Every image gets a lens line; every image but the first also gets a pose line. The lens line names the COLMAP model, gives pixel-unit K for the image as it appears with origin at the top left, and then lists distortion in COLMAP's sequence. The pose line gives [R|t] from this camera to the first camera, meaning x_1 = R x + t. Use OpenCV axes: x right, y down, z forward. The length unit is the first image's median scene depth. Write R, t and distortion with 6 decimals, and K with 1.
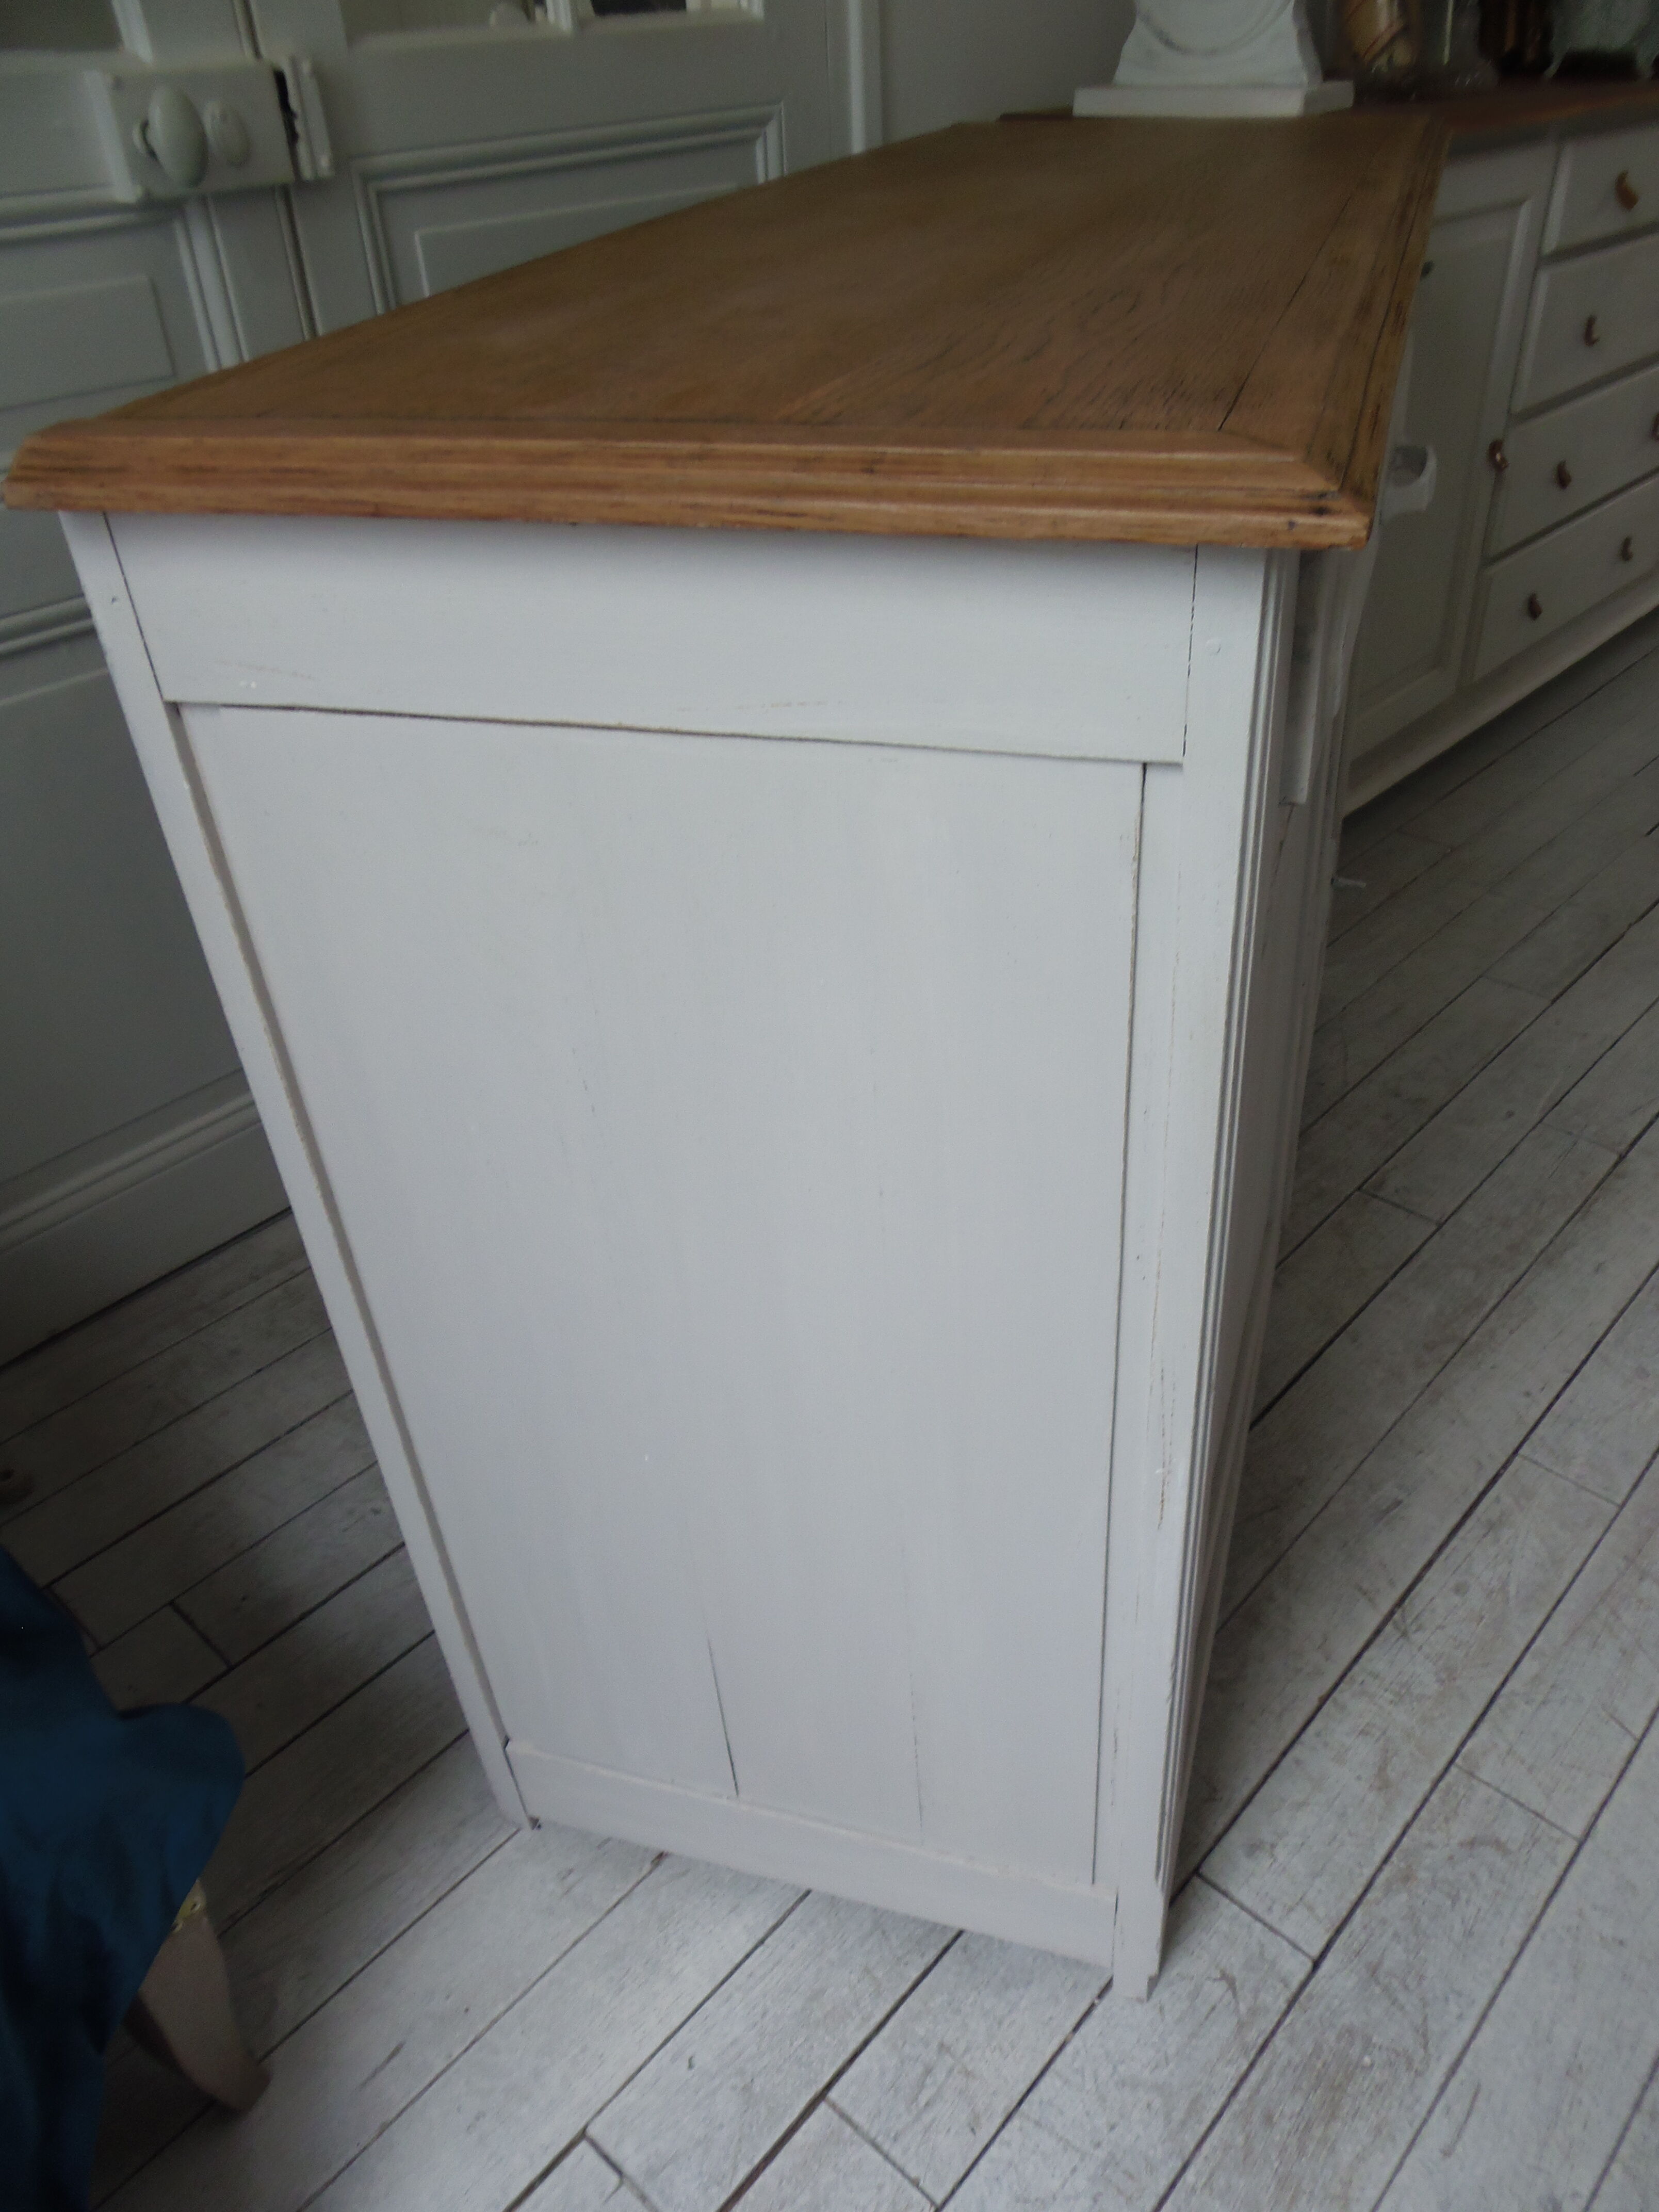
lens RADIAL K [[1644.6, 0, 862.4], [0, 1644.6, 1138.2], [0, 0, 1]] dist [-0.036121, 0.036718]
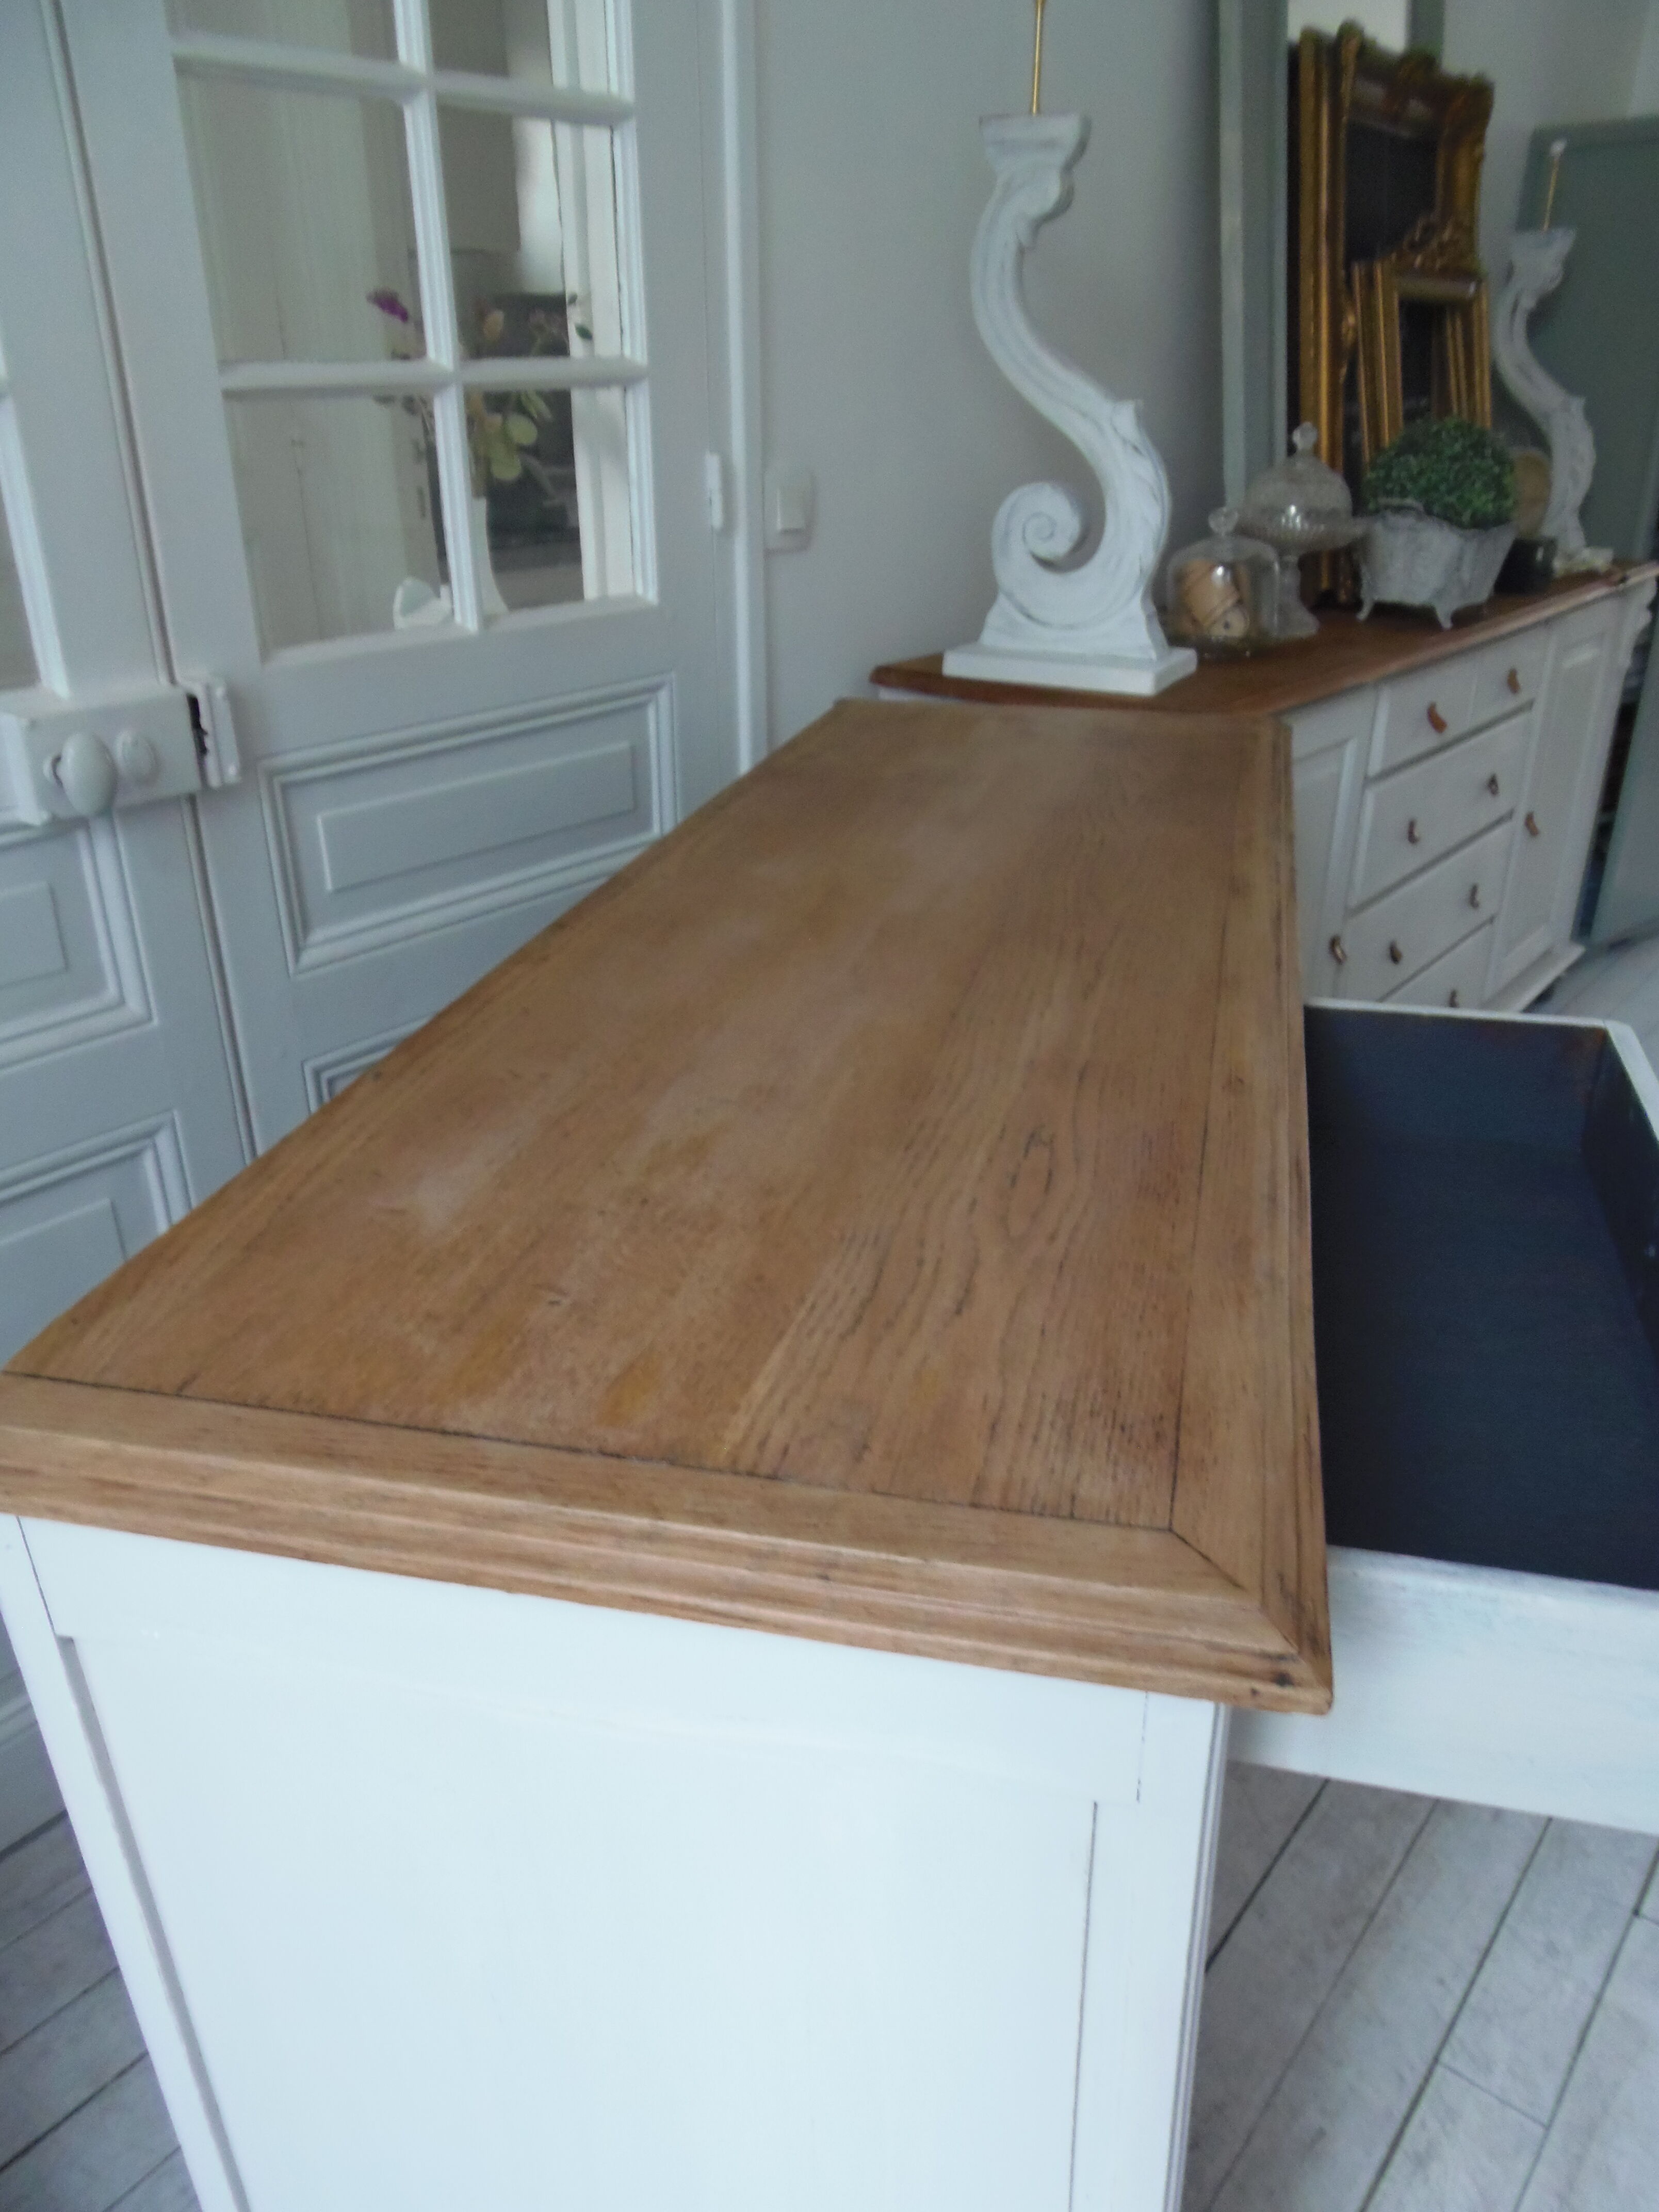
lens RADIAL K [[1639.1, 0, 868.7], [0, 1639.1, 1149.8], [0, 0, 1]] dist [-0.012977, 0.009016]
pose [[0.995993, 0.002642, 0.089393, -0.021888], [0.012618, 0.985414, -0.169708, -0.183946], [-0.088537, 0.170156, 0.981432, -0.007282]]
